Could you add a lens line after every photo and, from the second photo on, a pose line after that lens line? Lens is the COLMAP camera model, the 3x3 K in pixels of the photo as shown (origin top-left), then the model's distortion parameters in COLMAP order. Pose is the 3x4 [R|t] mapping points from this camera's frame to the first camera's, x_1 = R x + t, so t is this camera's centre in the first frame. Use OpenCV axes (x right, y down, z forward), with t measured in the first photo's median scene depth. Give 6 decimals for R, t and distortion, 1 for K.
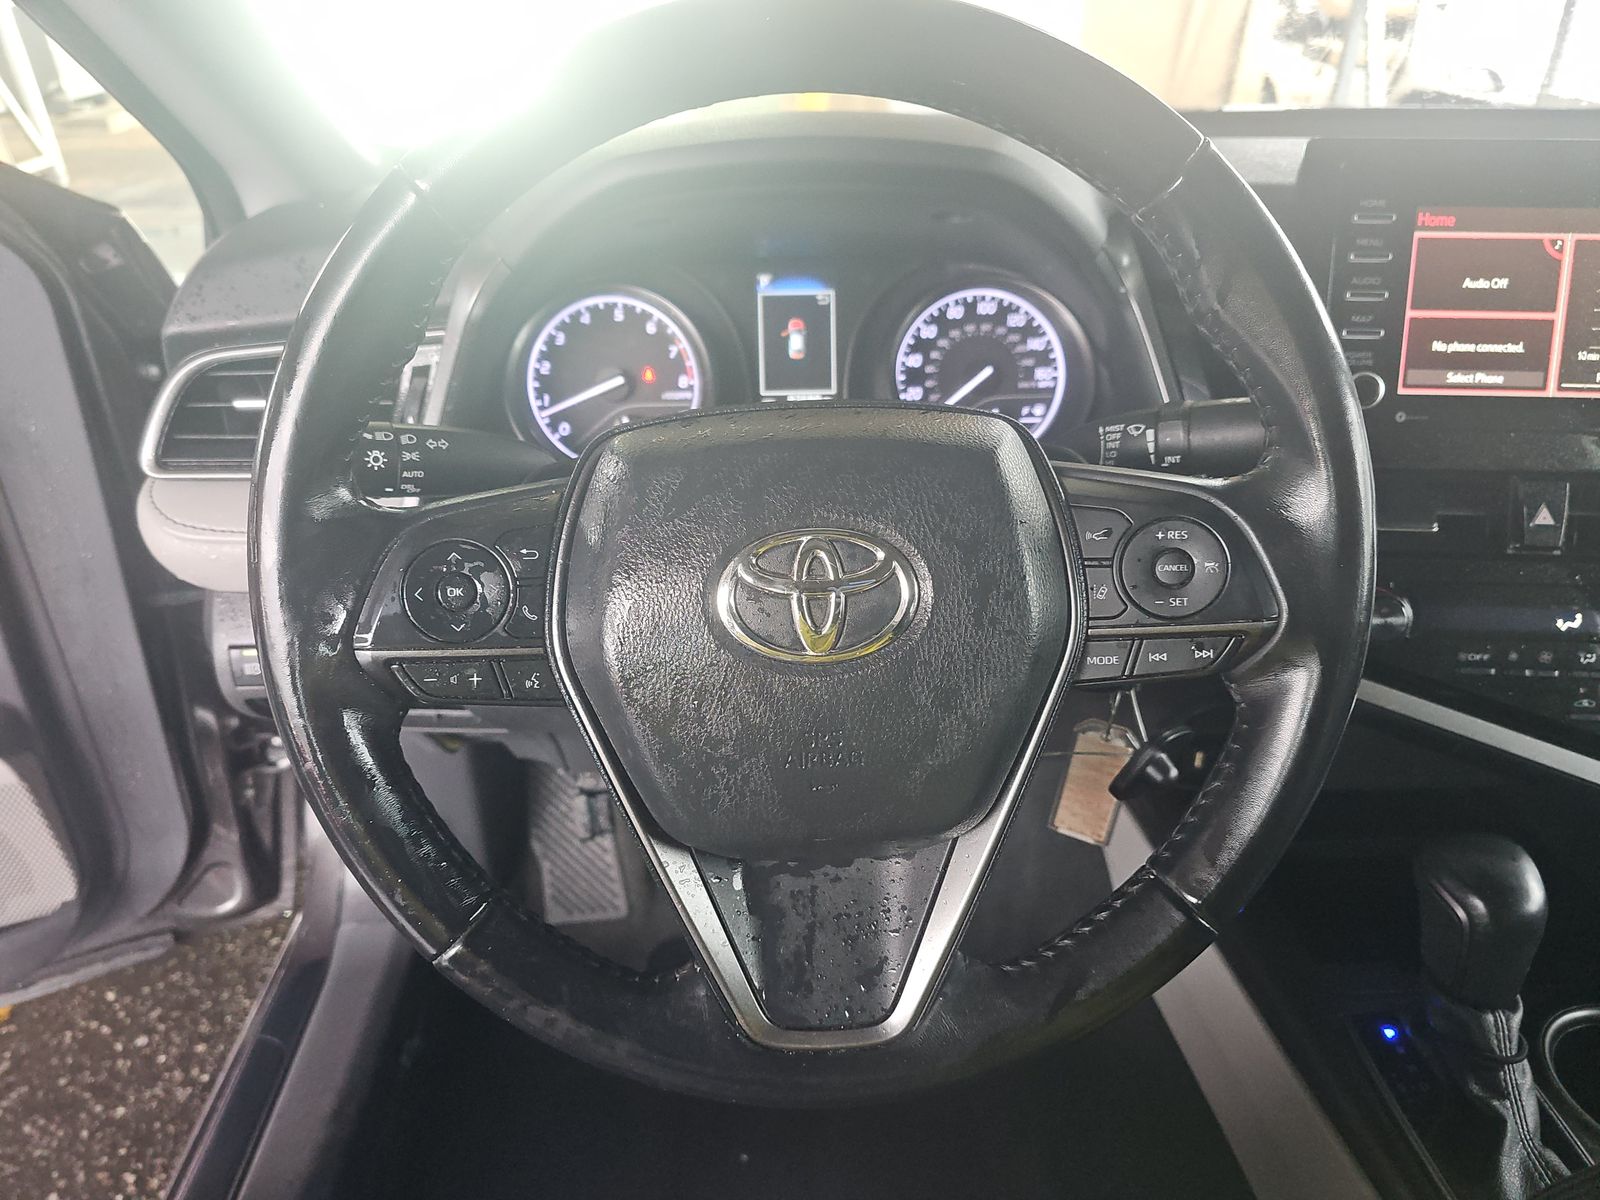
lens RADIAL K [[1030.8, 0, 800.0], [0, 1030.8, 600.0], [0, 0, 1]] dist [0.017698, -0.027971]
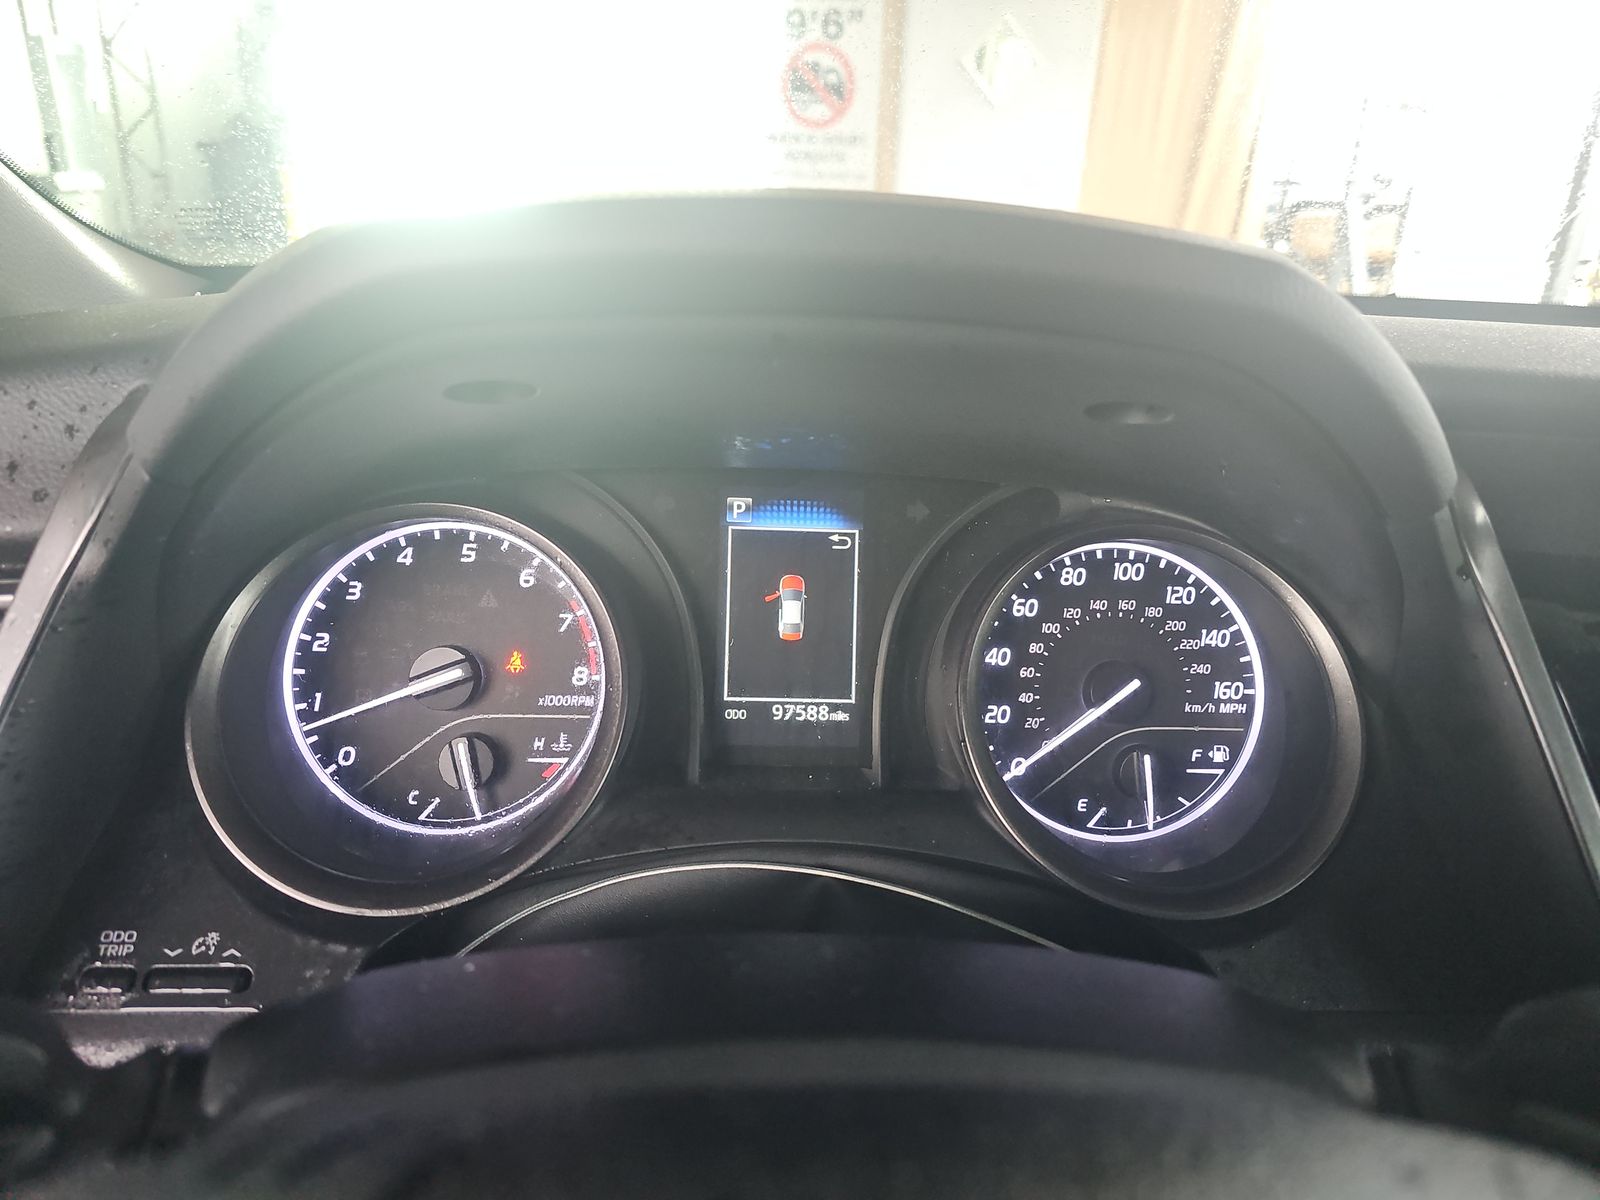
lens RADIAL K [[1030.8, 0, 800.0], [0, 1030.8, 600.0], [0, 0, 1]] dist [0.017698, -0.027971]
pose [[0.998456, 0.049454, 0.025314, -0.013212], [-0.044211, 0.983212, -0.177028, -0.162202], [-0.033644, 0.175635, 0.983880, 0.459616]]
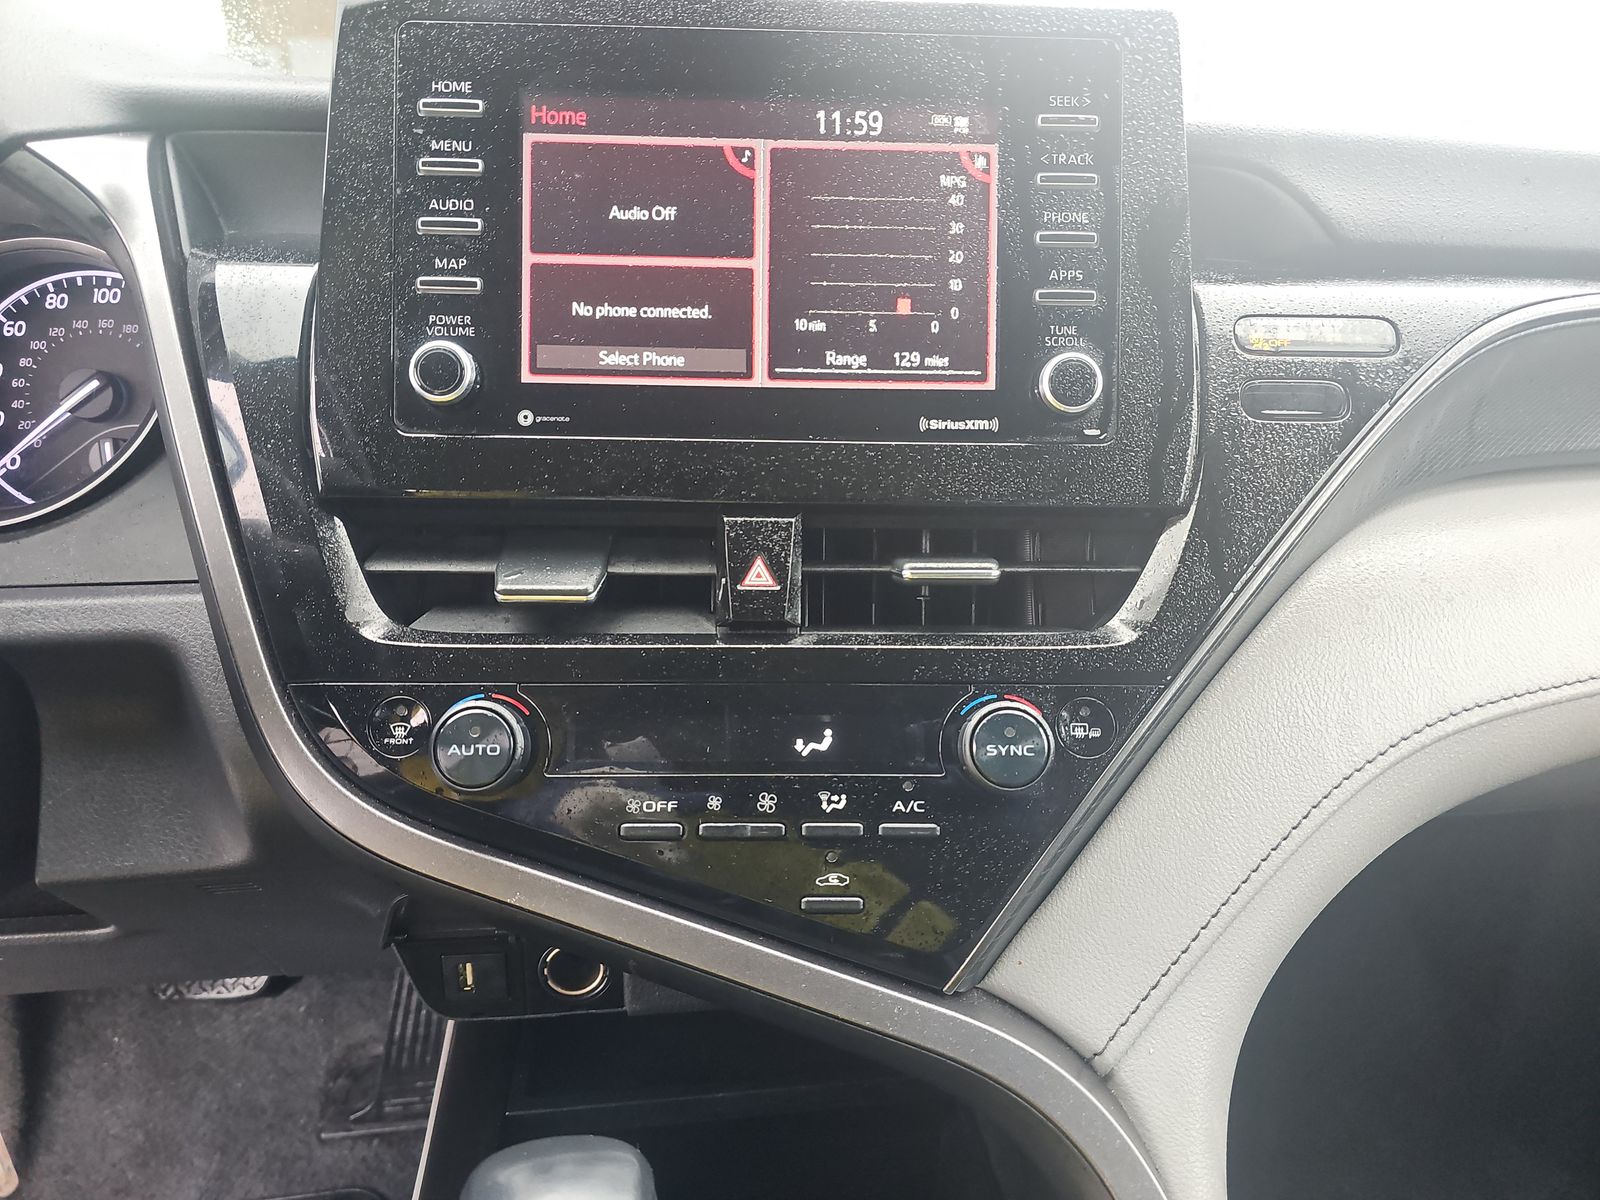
lens RADIAL K [[1030.8, 0, 800.0], [0, 1030.8, 600.0], [0, 0, 1]] dist [0.017698, -0.027971]
pose [[0.994922, -0.008819, 0.100264, 0.574521], [0.022535, 0.990383, -0.136508, 0.017548], [-0.098095, 0.138074, 0.985552, 0.322941]]
